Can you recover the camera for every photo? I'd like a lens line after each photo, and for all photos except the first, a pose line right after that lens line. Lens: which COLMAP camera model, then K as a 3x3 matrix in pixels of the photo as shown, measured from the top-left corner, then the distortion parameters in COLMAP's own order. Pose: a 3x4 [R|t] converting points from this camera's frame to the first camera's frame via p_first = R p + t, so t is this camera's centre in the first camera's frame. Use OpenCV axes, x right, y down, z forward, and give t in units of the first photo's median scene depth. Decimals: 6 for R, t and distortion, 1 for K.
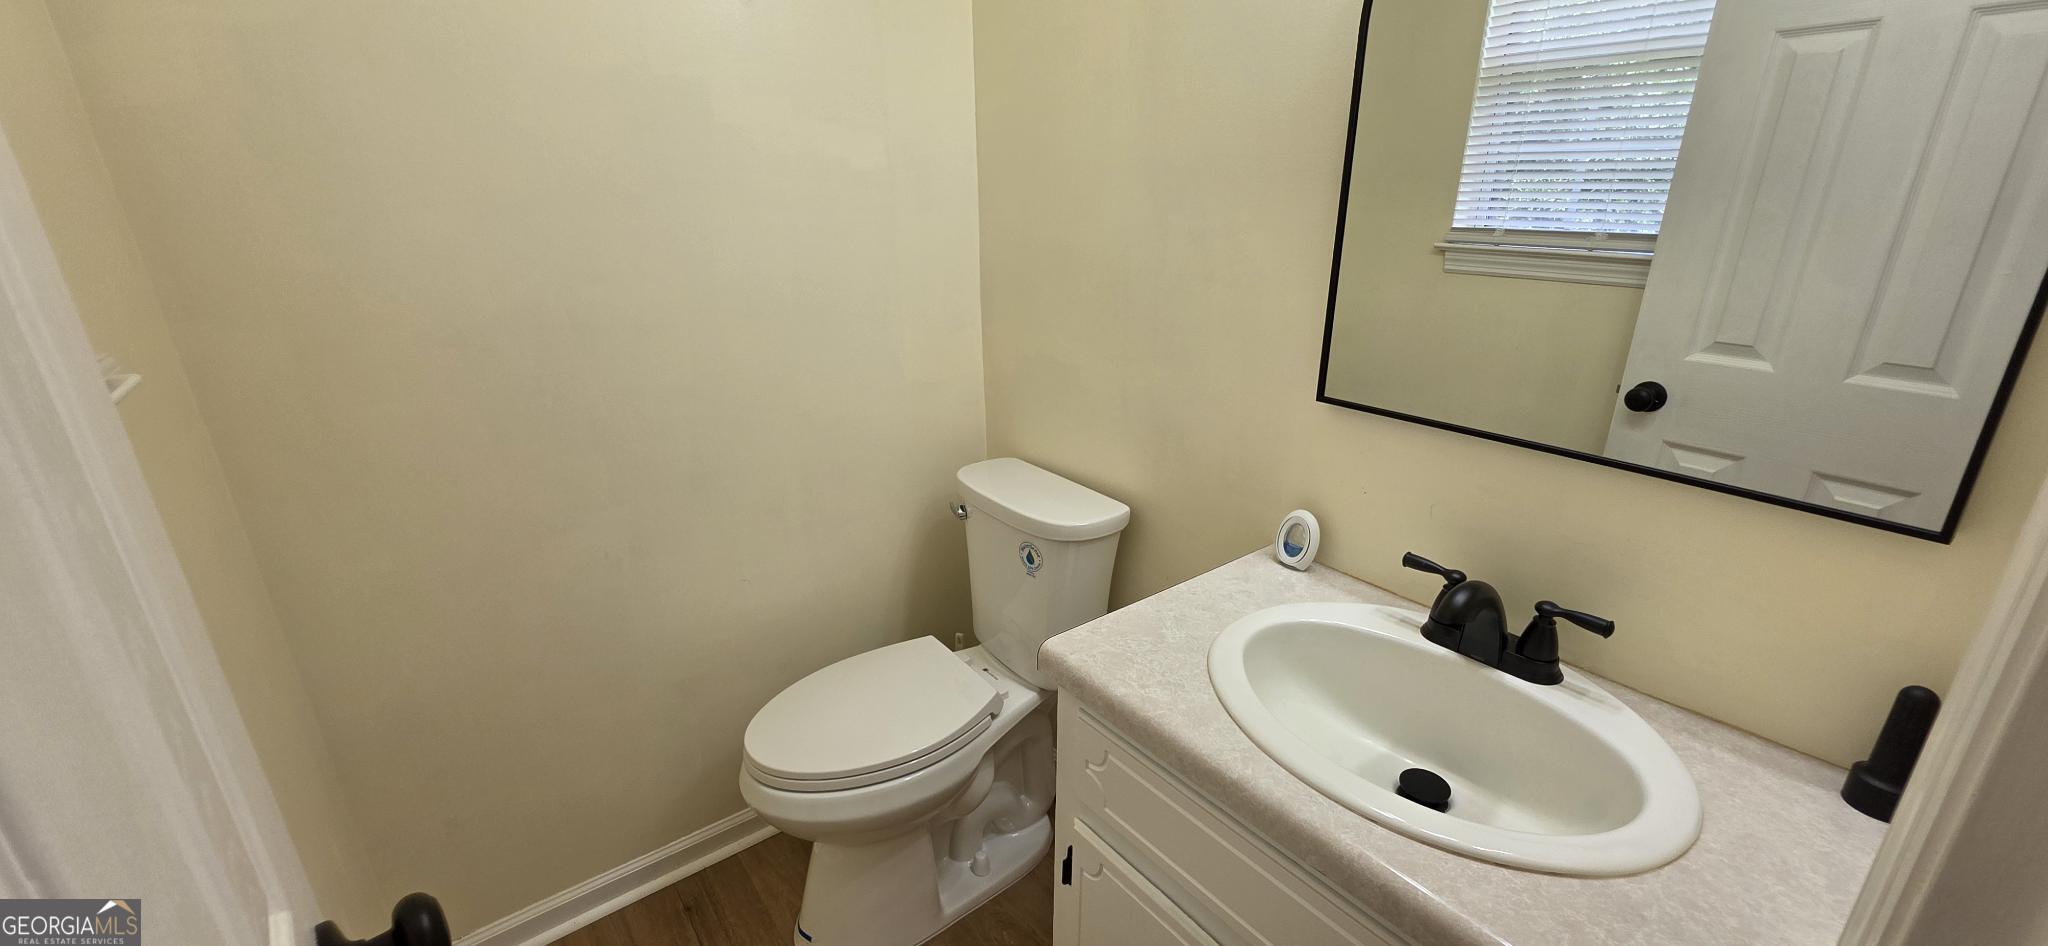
lens RADIAL K [[816.8, 0, 1023.9], [0, 816.8, 476.2], [0, 0, 1]] dist [0.001266, 0.000644]
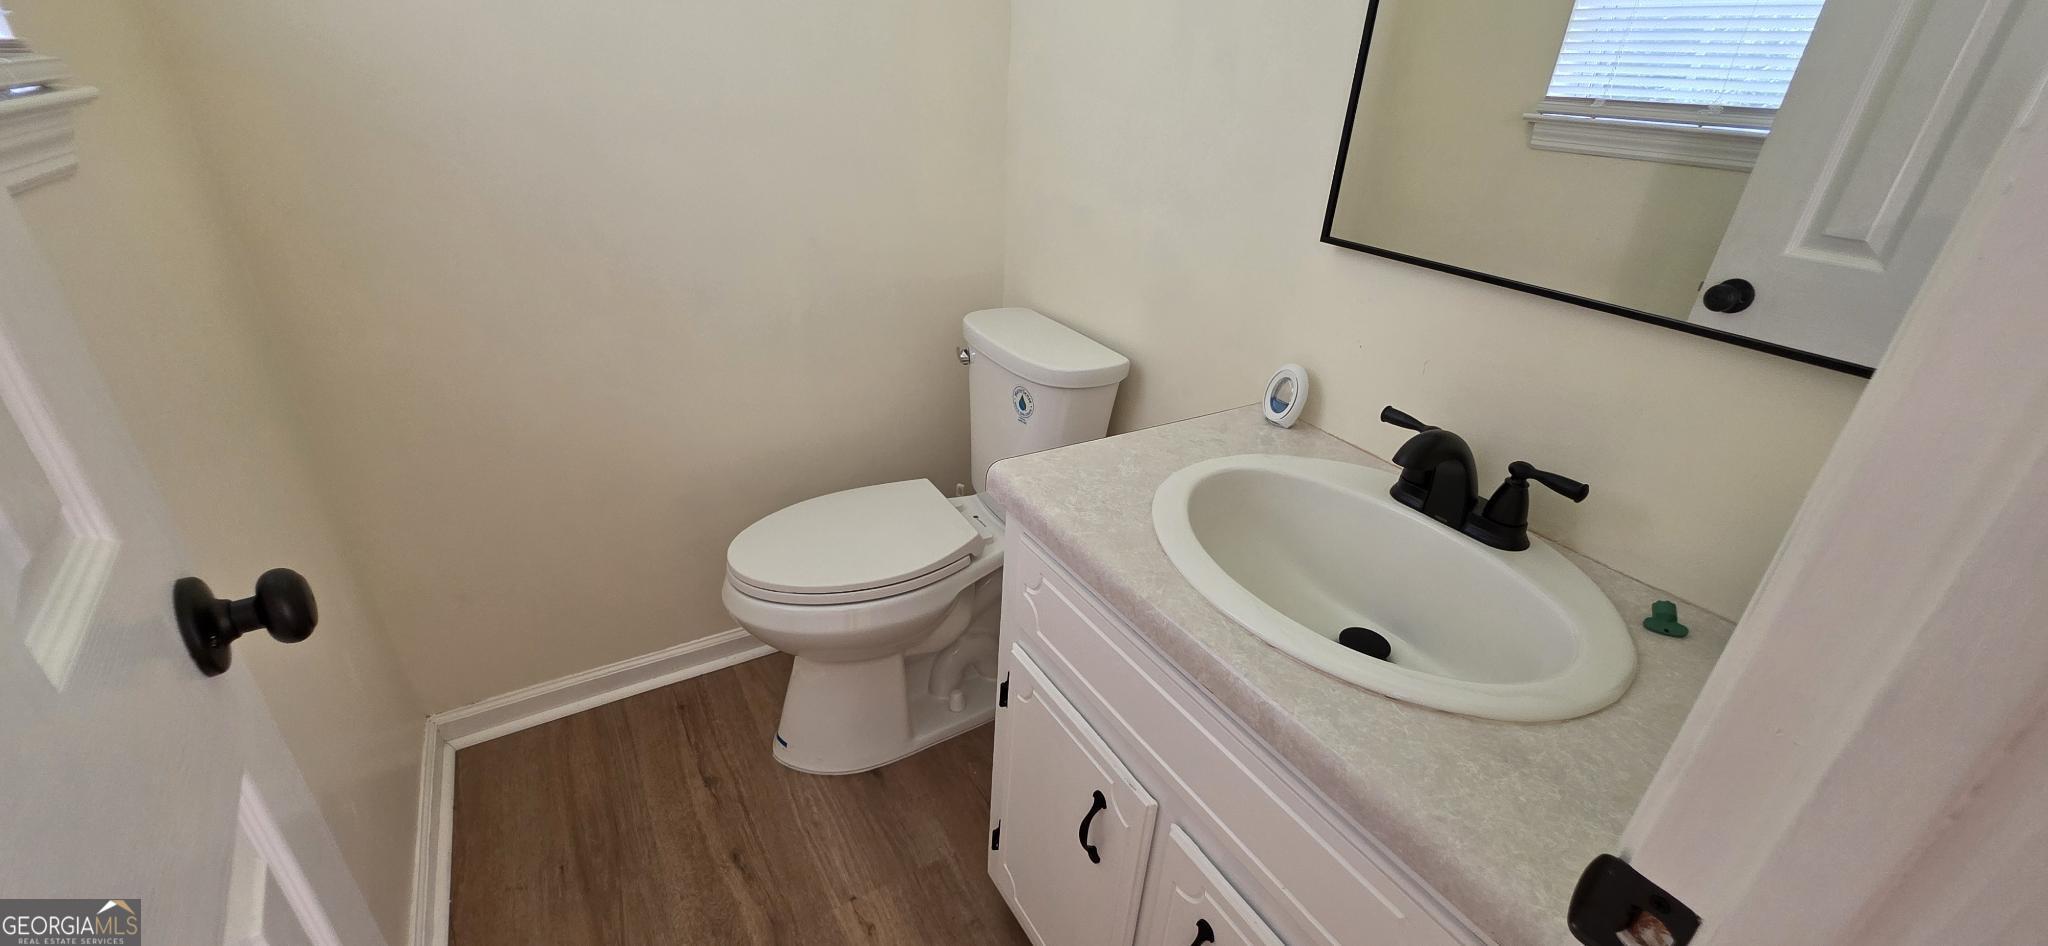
lens RADIAL K [[816.8, 0, 1023.9], [0, 816.8, 476.2], [0, 0, 1]] dist [0.001266, 0.000644]
pose [[0.992208, 0.099074, -0.075545, 0.118858], [-0.088906, 0.987810, 0.127777, 0.078830], [0.087284, -0.120065, 0.988922, 0.028745]]
